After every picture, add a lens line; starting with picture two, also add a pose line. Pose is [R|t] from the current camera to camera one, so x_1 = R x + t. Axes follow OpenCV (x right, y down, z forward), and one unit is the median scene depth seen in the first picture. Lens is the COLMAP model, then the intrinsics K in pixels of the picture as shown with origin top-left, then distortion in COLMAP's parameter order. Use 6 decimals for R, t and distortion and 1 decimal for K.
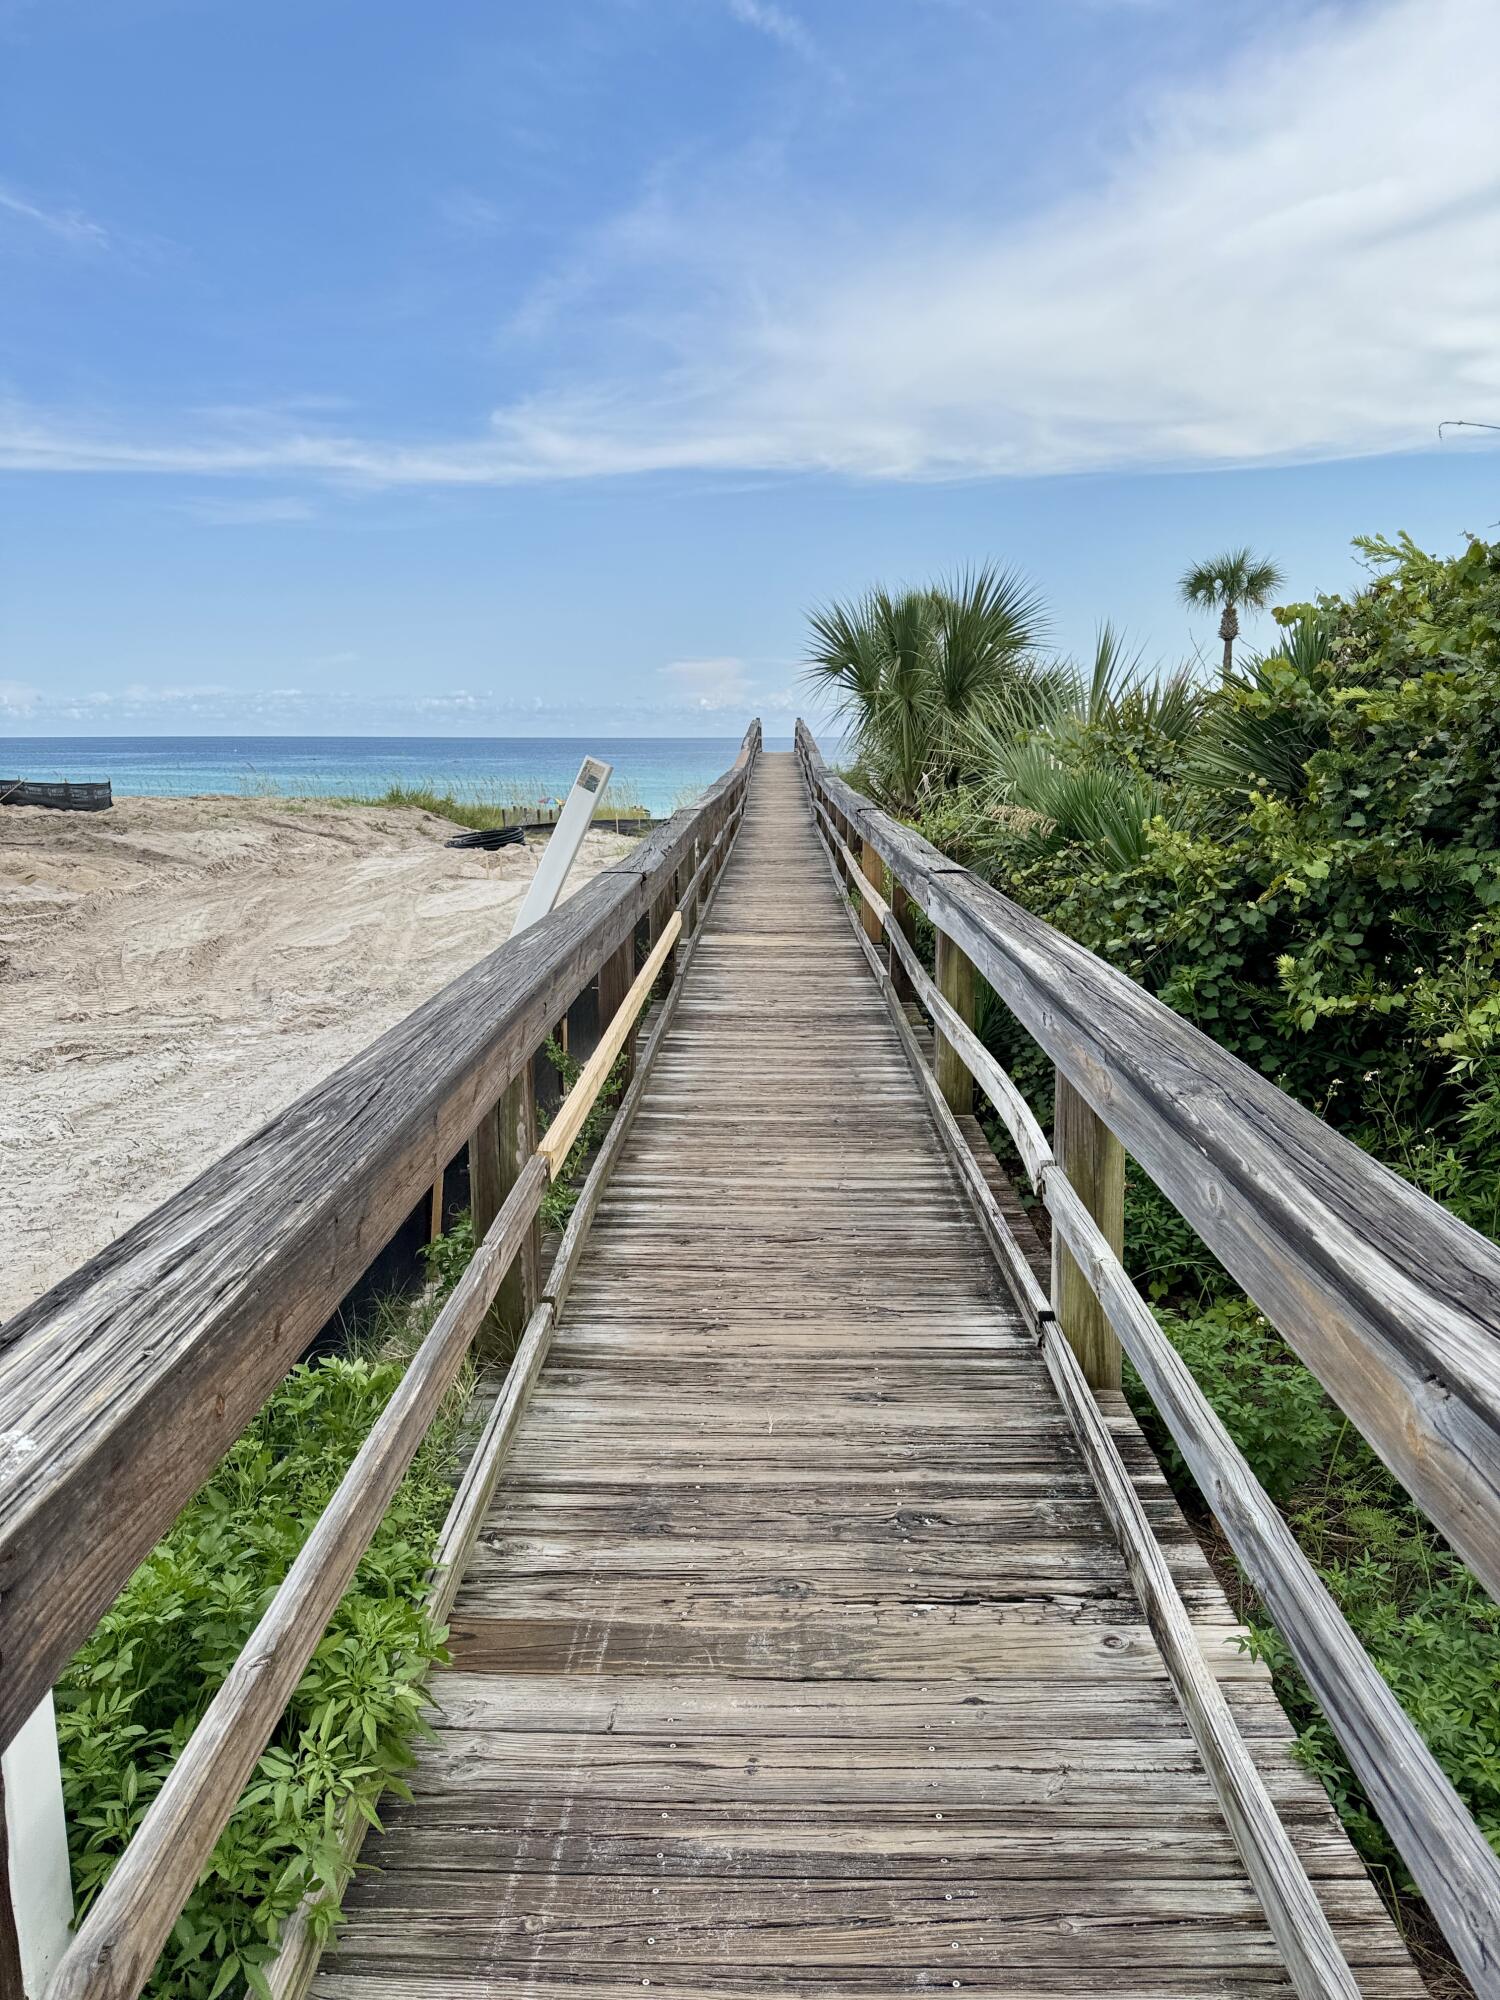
lens RADIAL K [[1404.0, 0, 750.0], [0, 1404.0, 1000.0], [0, 0, 1]] dist [0.160786, -0.270501]
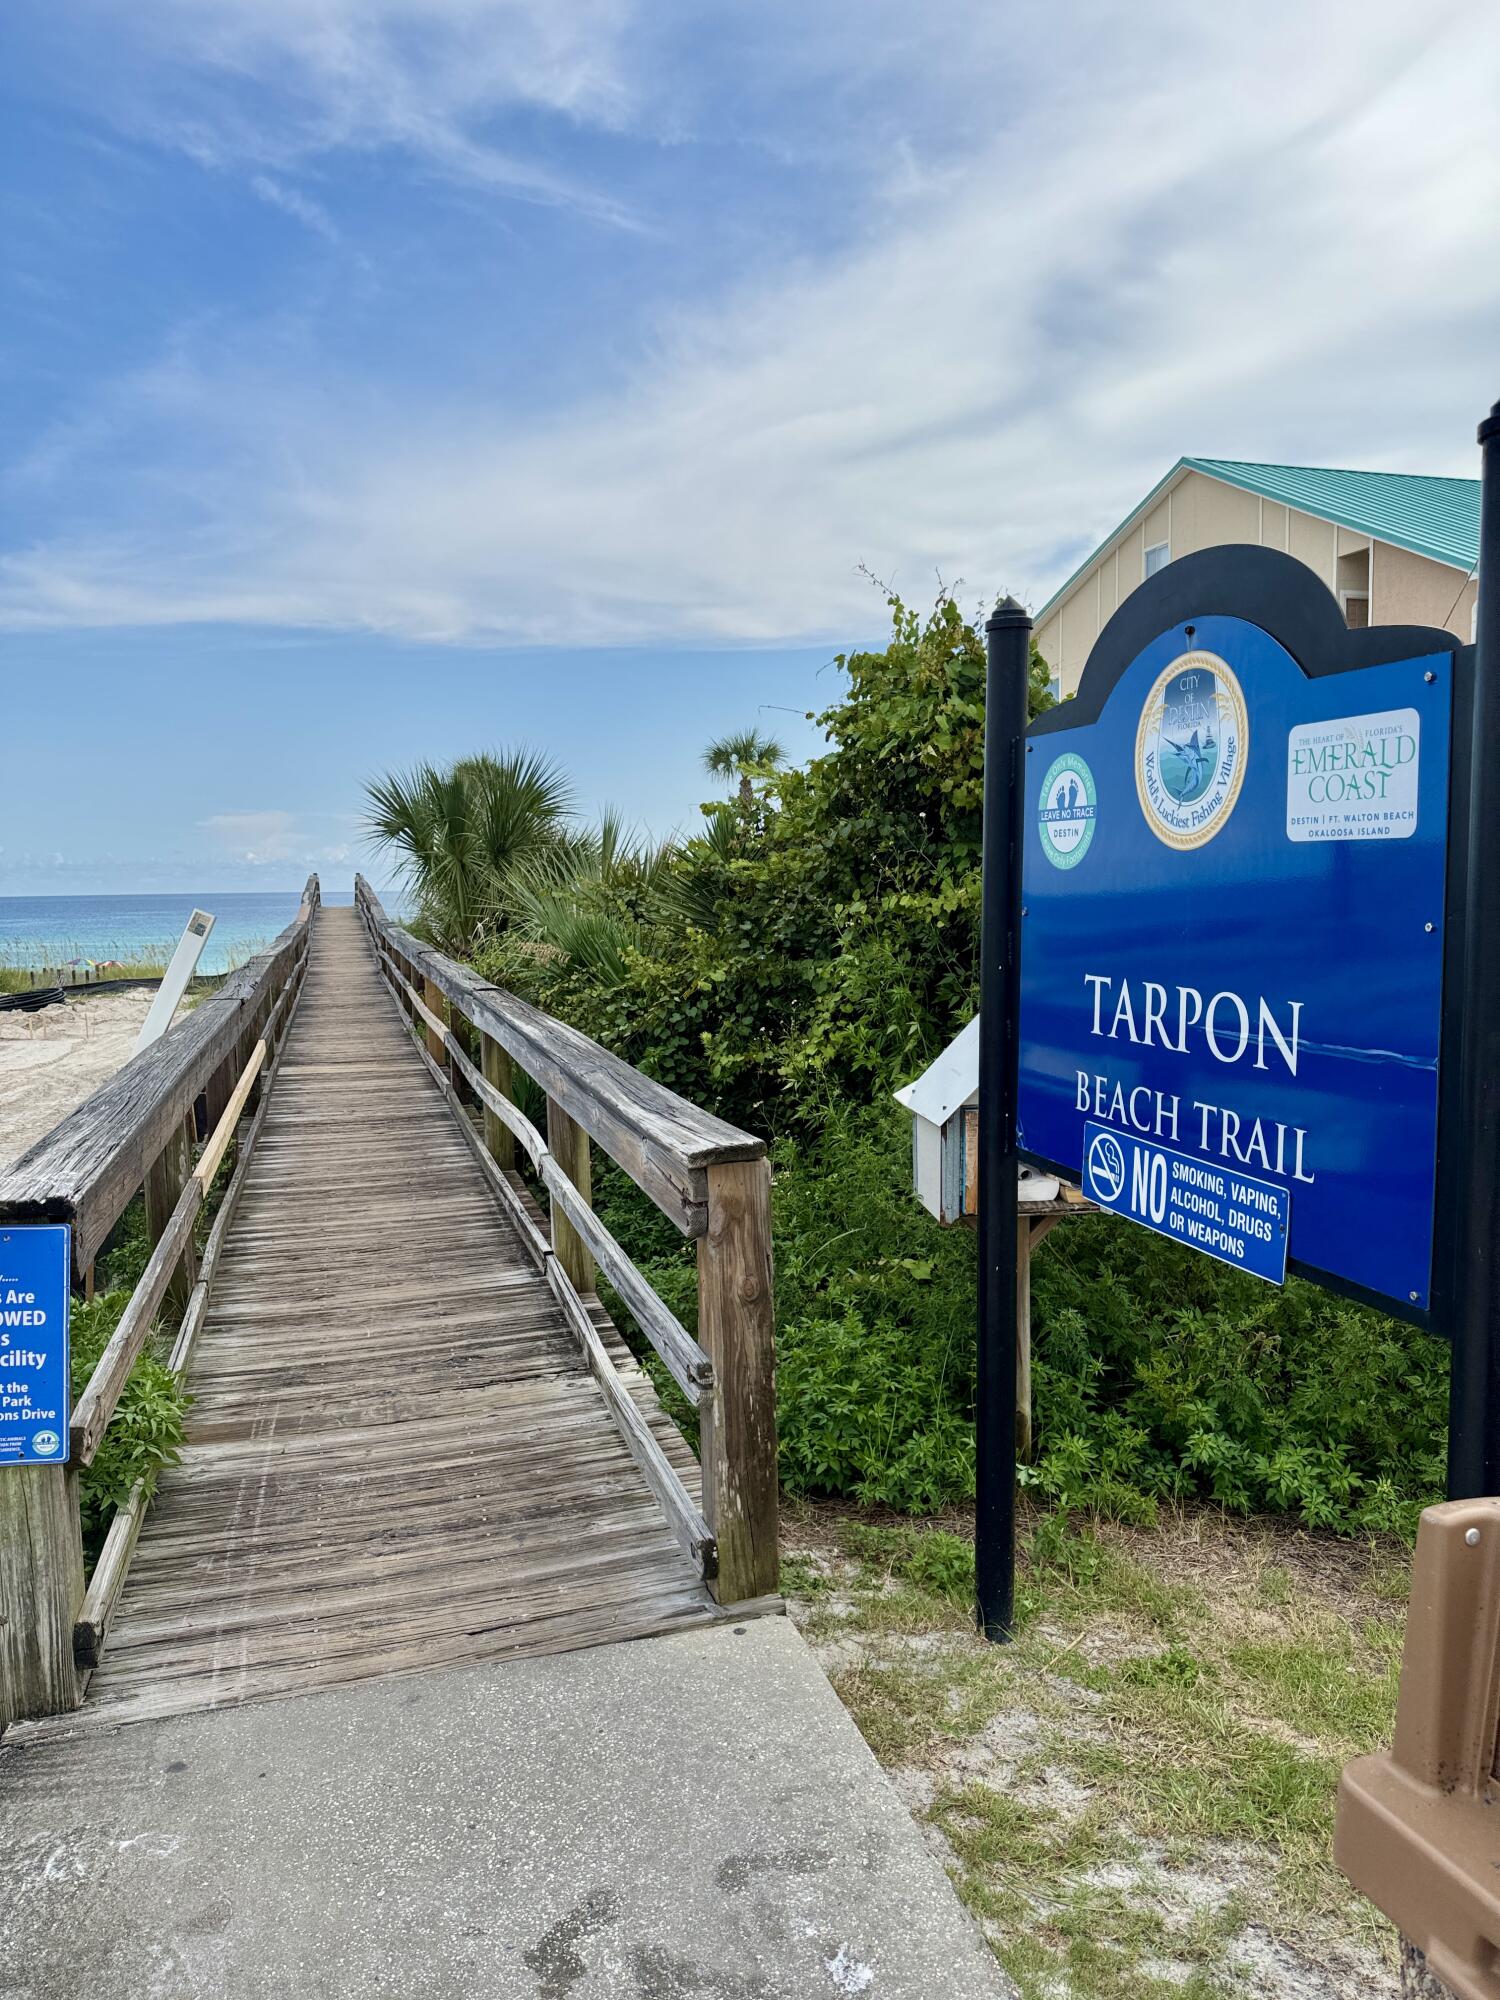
lens RADIAL K [[1404.0, 0, 750.0], [0, 1404.0, 1000.0], [0, 0, 1]] dist [0.160786, -0.270501]
pose [[0.954357, -0.038887, 0.296126, -0.021183], [0.069904, 0.993031, -0.094882, 0.068967], [-0.290373, 0.111251, 0.950425, -0.382791]]
